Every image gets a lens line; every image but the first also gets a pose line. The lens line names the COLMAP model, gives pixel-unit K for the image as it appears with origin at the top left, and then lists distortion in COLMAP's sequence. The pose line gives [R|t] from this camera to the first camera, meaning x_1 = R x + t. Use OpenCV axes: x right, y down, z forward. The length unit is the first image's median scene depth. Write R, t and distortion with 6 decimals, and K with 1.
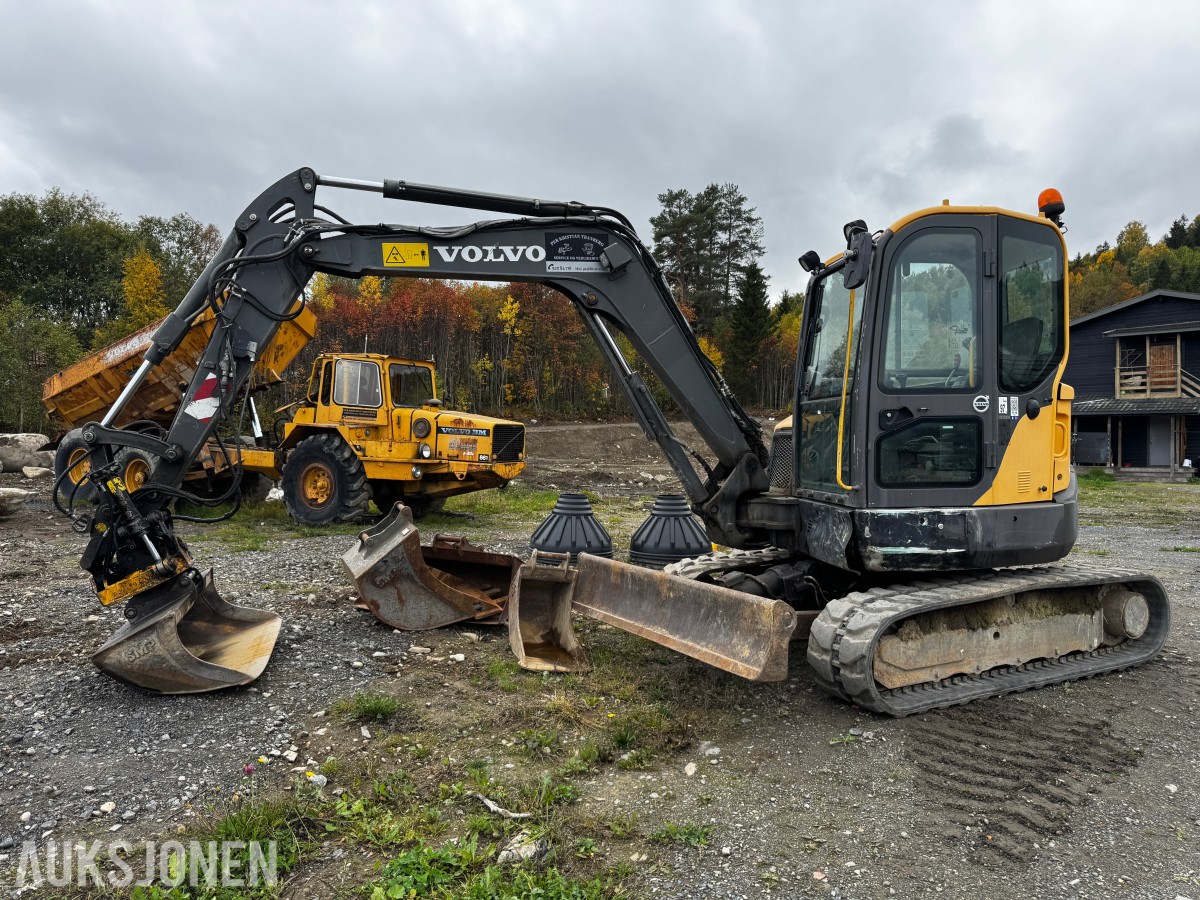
lens RADIAL K [[831.2, 0, 600.0], [0, 831.2, 450.0], [0, 0, 1]] dist [0.055386, -0.055362]
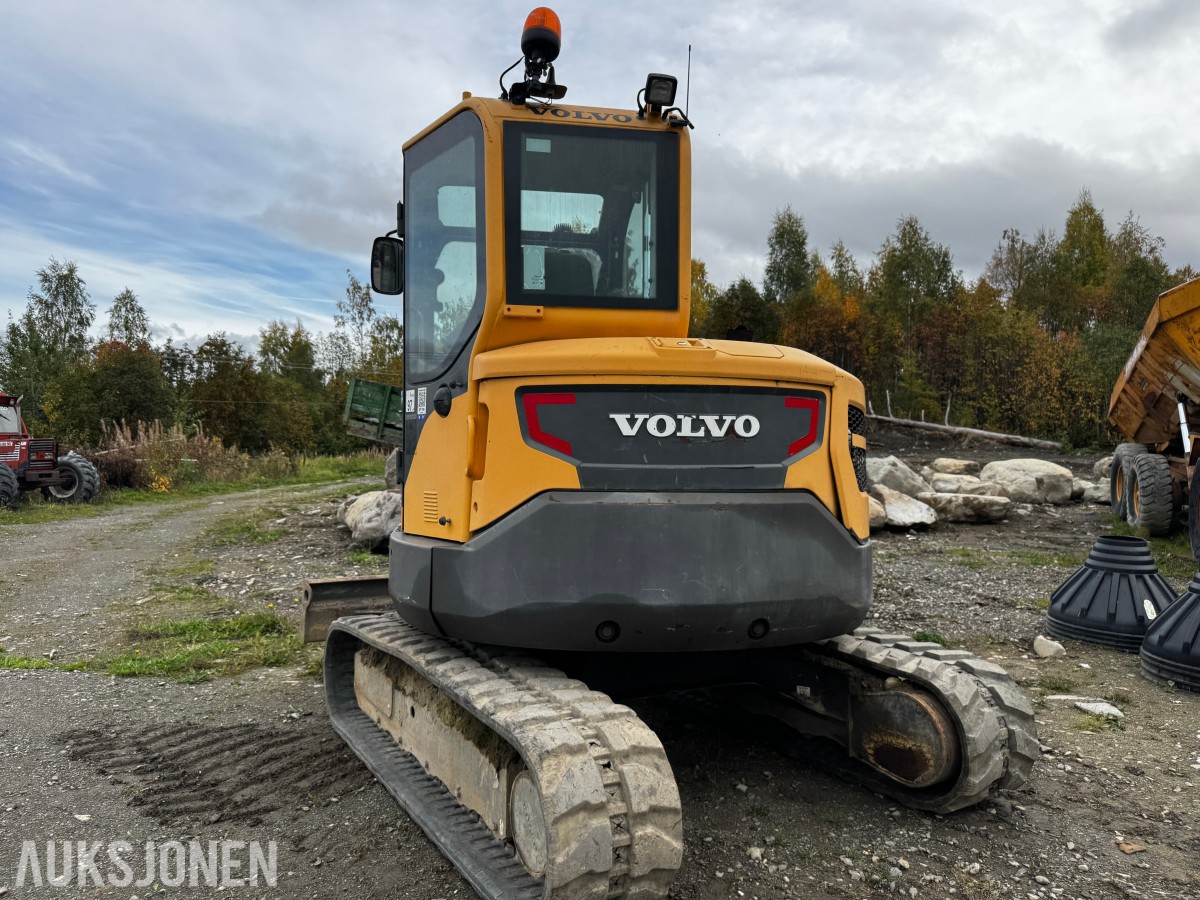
lens RADIAL K [[842.9, 0, 603.0], [0, 842.9, 442.8], [0, 0, 1]] dist [0.090859, -0.113580]
pose [[0.076686, -0.012692, -0.996975, 0.433832], [-0.017830, 0.999742, -0.014098, -0.002662], [0.996896, 0.018857, 0.076440, 0.387301]]
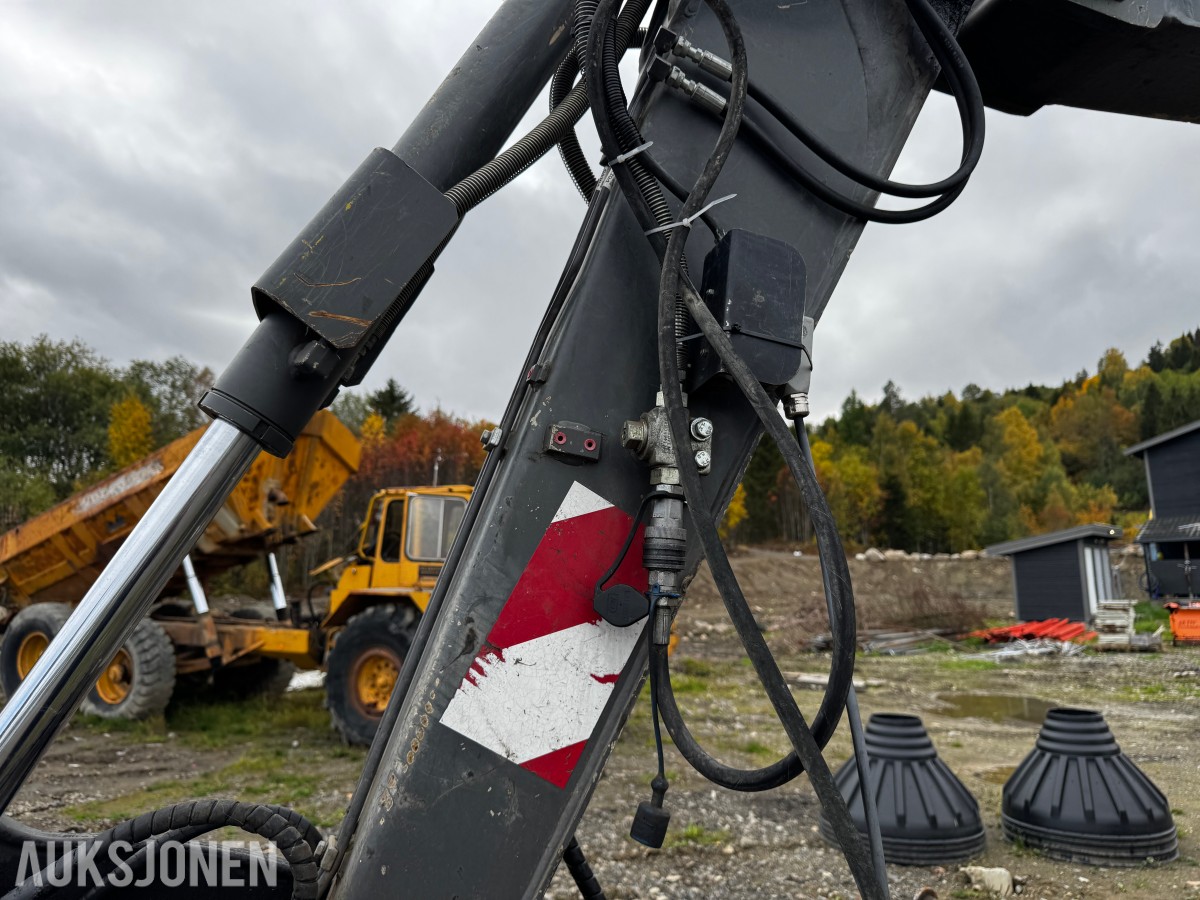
lens RADIAL K [[859.7, 0, 613.4], [0, 859.7, 450.0], [0, 0, 1]] dist [0.011256, -0.016897]
pose [[0.999282, -0.030808, 0.022035, -0.165574], [0.033980, 0.986183, -0.162139, -0.024979], [-0.016736, 0.162772, 0.986522, 0.294226]]
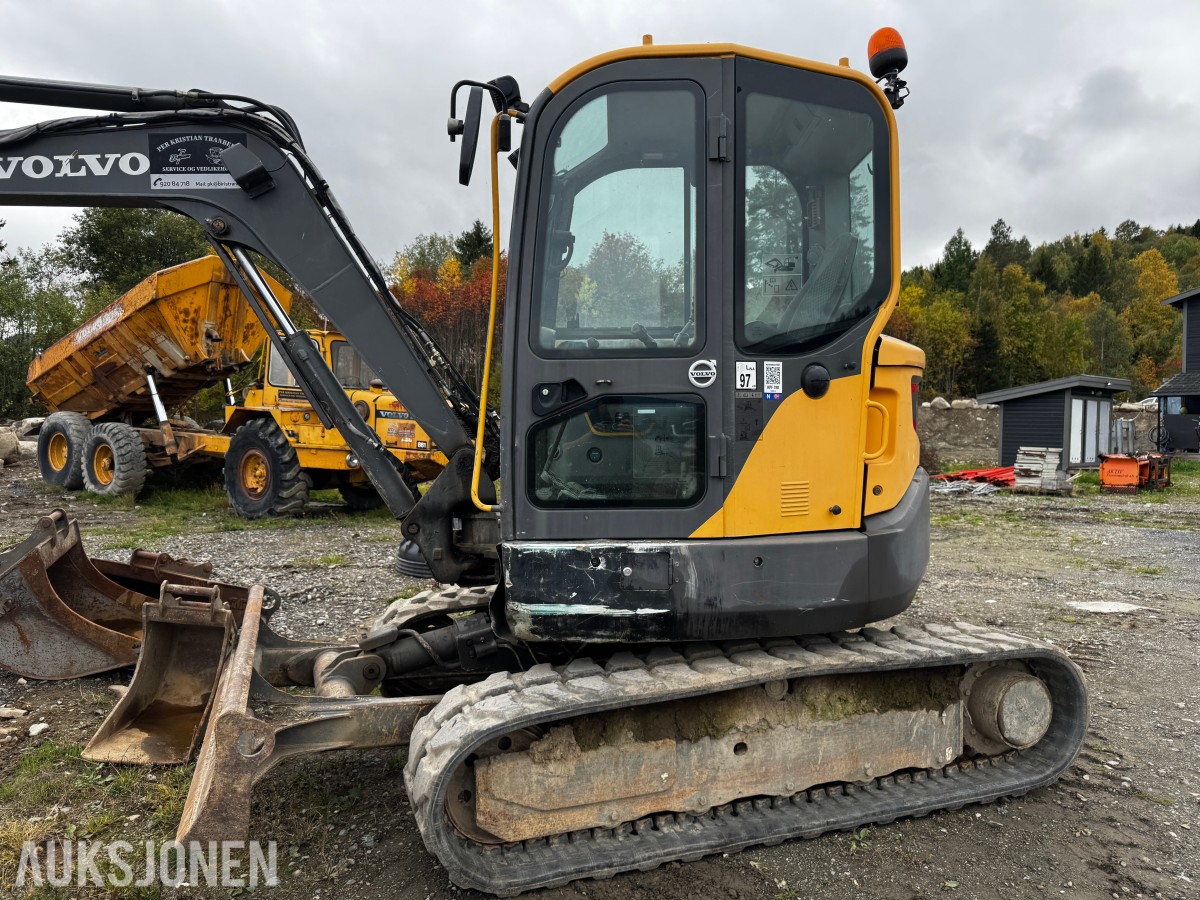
lens RADIAL K [[835.6, 0, 589.0], [0, 835.6, 449.0], [0, 0, 1]] dist [0.114057, -0.163306]
pose [[0.990772, 0.004013, -0.135479, 0.156158], [-0.001449, 0.999818, 0.019015, -0.003628], [0.135531, -0.018644, 0.990598, 0.130765]]
